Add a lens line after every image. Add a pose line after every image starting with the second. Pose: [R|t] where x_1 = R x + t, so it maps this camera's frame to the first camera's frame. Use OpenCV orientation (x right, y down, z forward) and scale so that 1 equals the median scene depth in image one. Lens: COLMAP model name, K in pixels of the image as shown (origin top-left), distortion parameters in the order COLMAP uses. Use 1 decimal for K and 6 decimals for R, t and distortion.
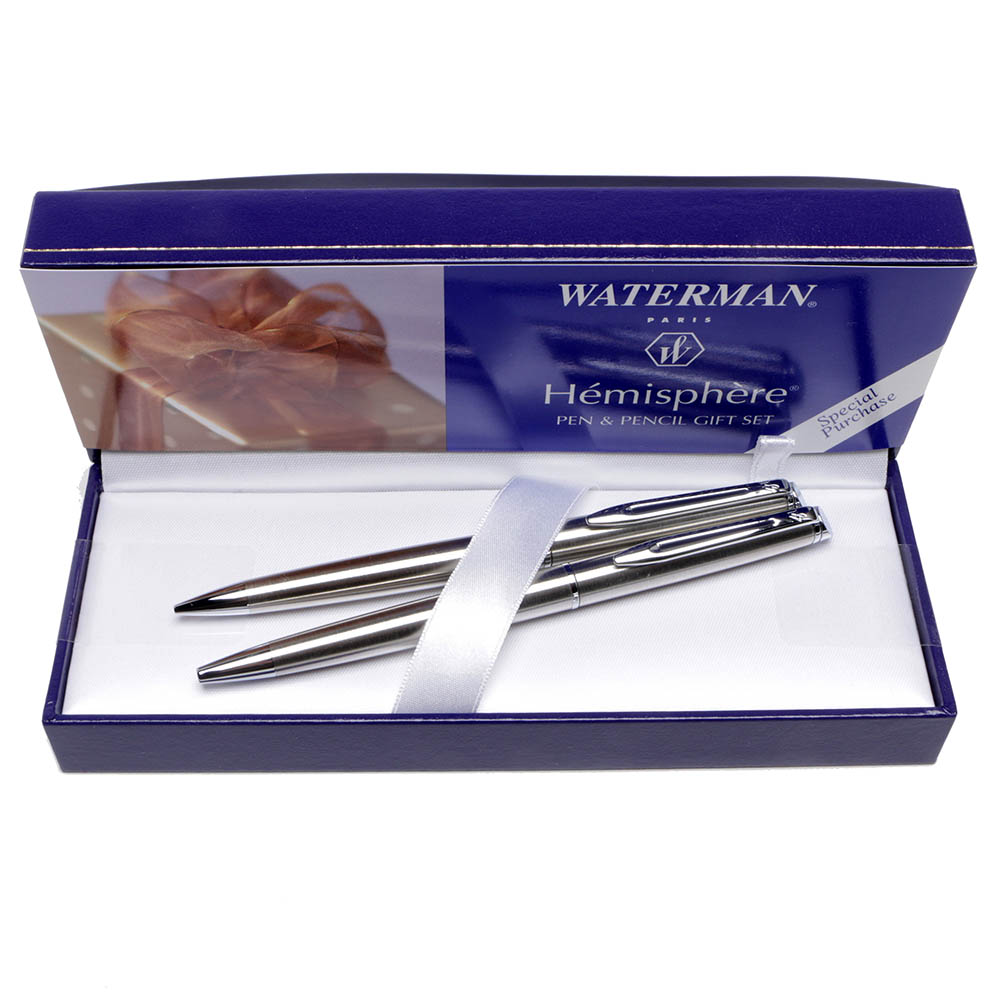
lens RADIAL K [[1431.3, 0, 500.0], [0, 1431.3, 500.0], [0, 0, 1]] dist [-0.013635, -0.017273]
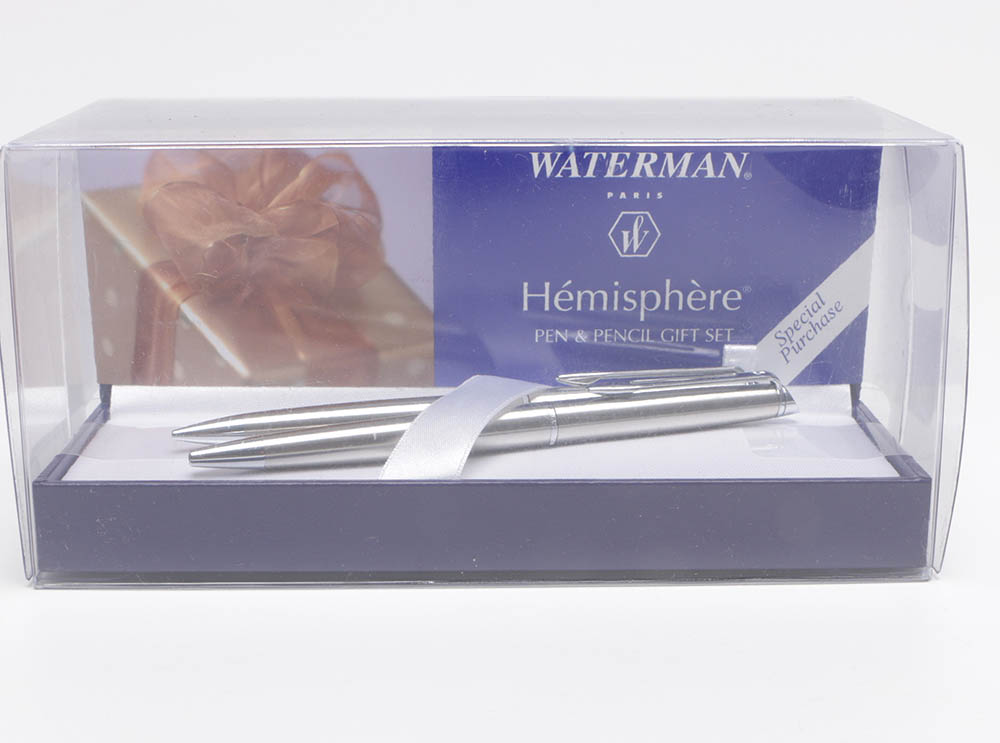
lens RADIAL K [[1567.8, 0, 500.0], [0, 1567.8, 371.5], [0, 0, 1]] dist [0.027021, 0.031360]
pose [[0.999873, -0.009373, -0.012917, 0.030391], [0.001120, 0.848562, -0.529094, 0.651103], [0.015920, 0.529012, 0.848465, -0.003656]]
